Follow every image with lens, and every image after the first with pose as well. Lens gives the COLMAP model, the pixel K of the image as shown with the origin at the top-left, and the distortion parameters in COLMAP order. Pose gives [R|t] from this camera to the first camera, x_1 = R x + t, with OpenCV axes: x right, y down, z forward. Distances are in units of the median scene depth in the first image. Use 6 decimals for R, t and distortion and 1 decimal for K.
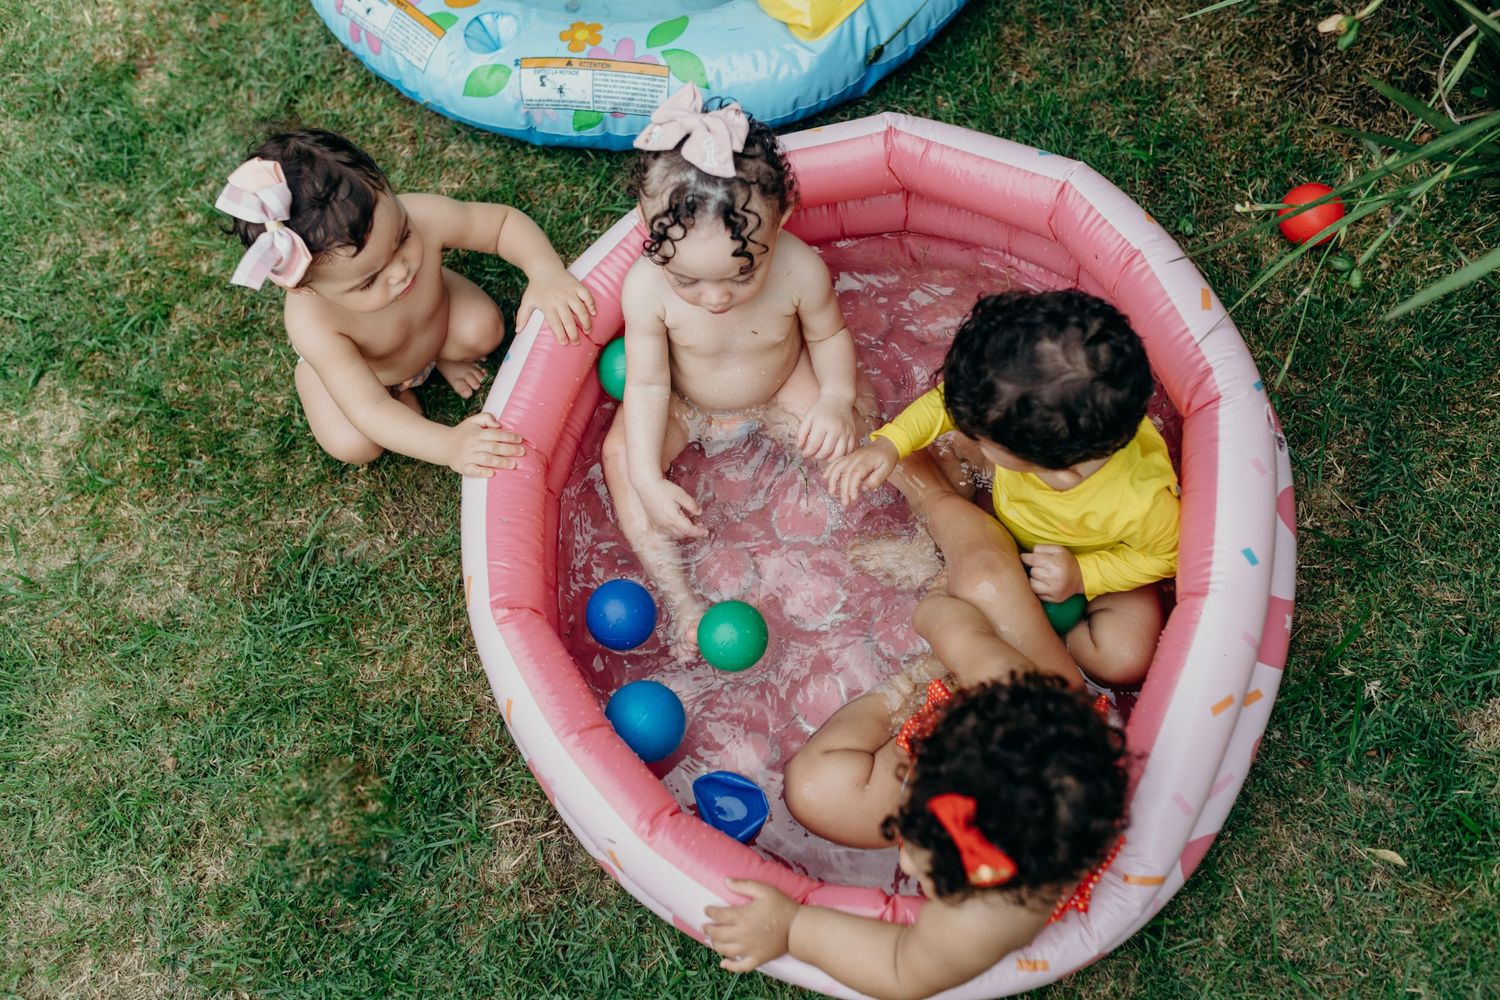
lens RADIAL K [[1480.1, 0, 750.0], [0, 1480.1, 501.2], [0, 0, 1]] dist [-0.008546, 0.000000]
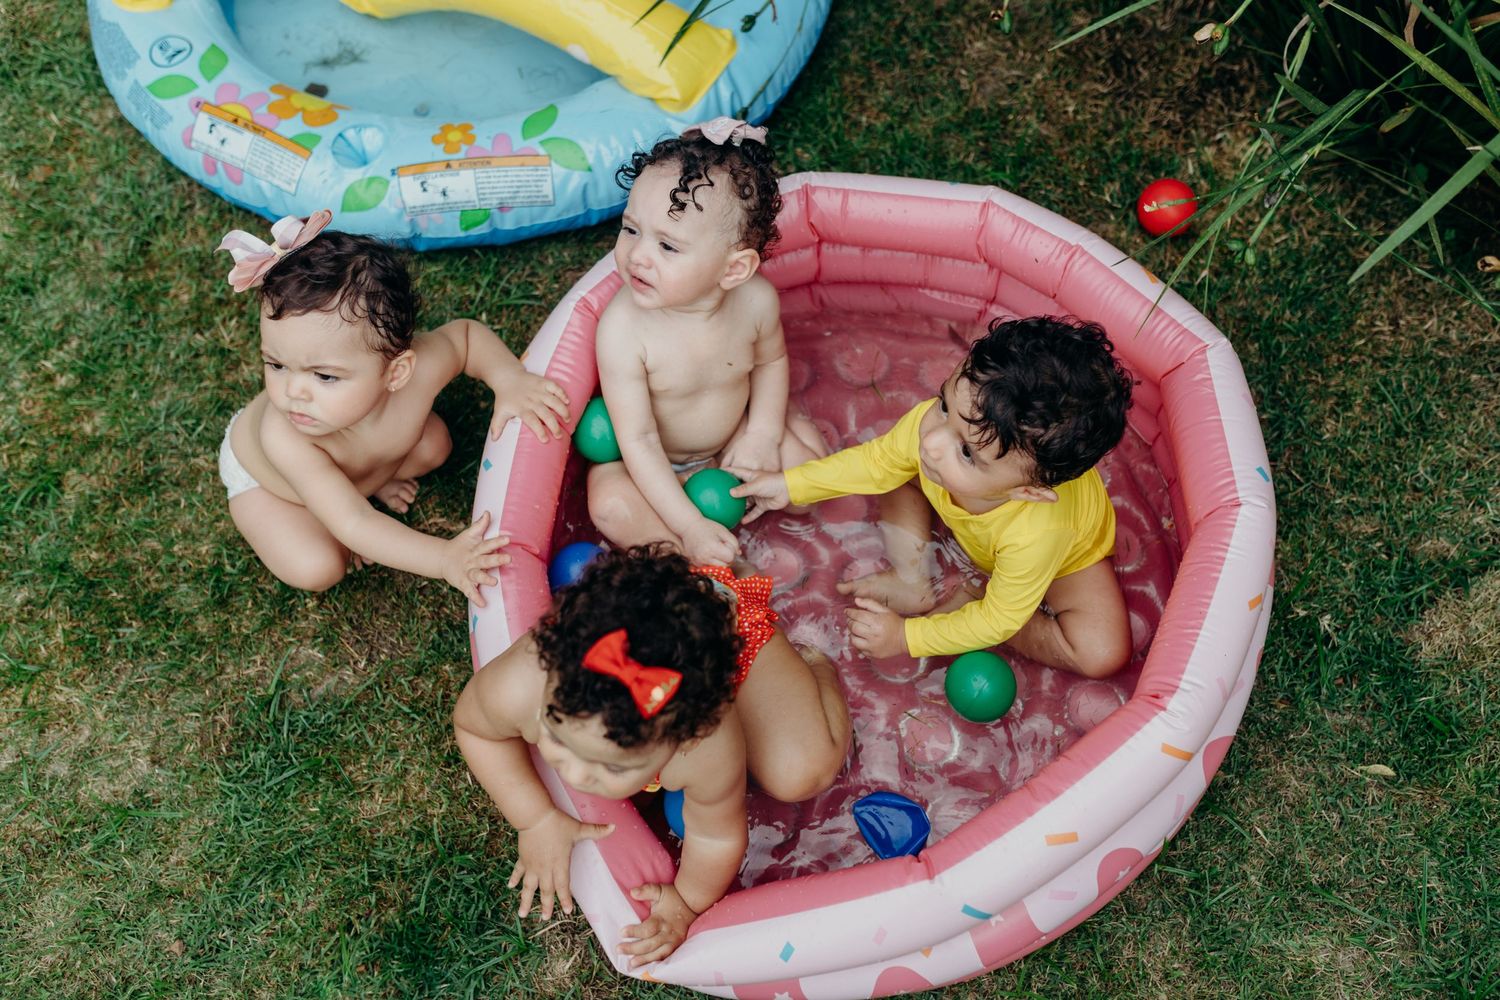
lens RADIAL K [[1480.1, 0, 749.6], [0, 1480.1, 499.0], [0, 0, 1]] dist [-0.008546, 0.000000]
pose [[0.968009, -0.176230, 0.178612, -0.147785], [0.183871, 0.982579, -0.027037, -0.010335], [-0.170735, 0.059013, 0.983548, -0.005410]]
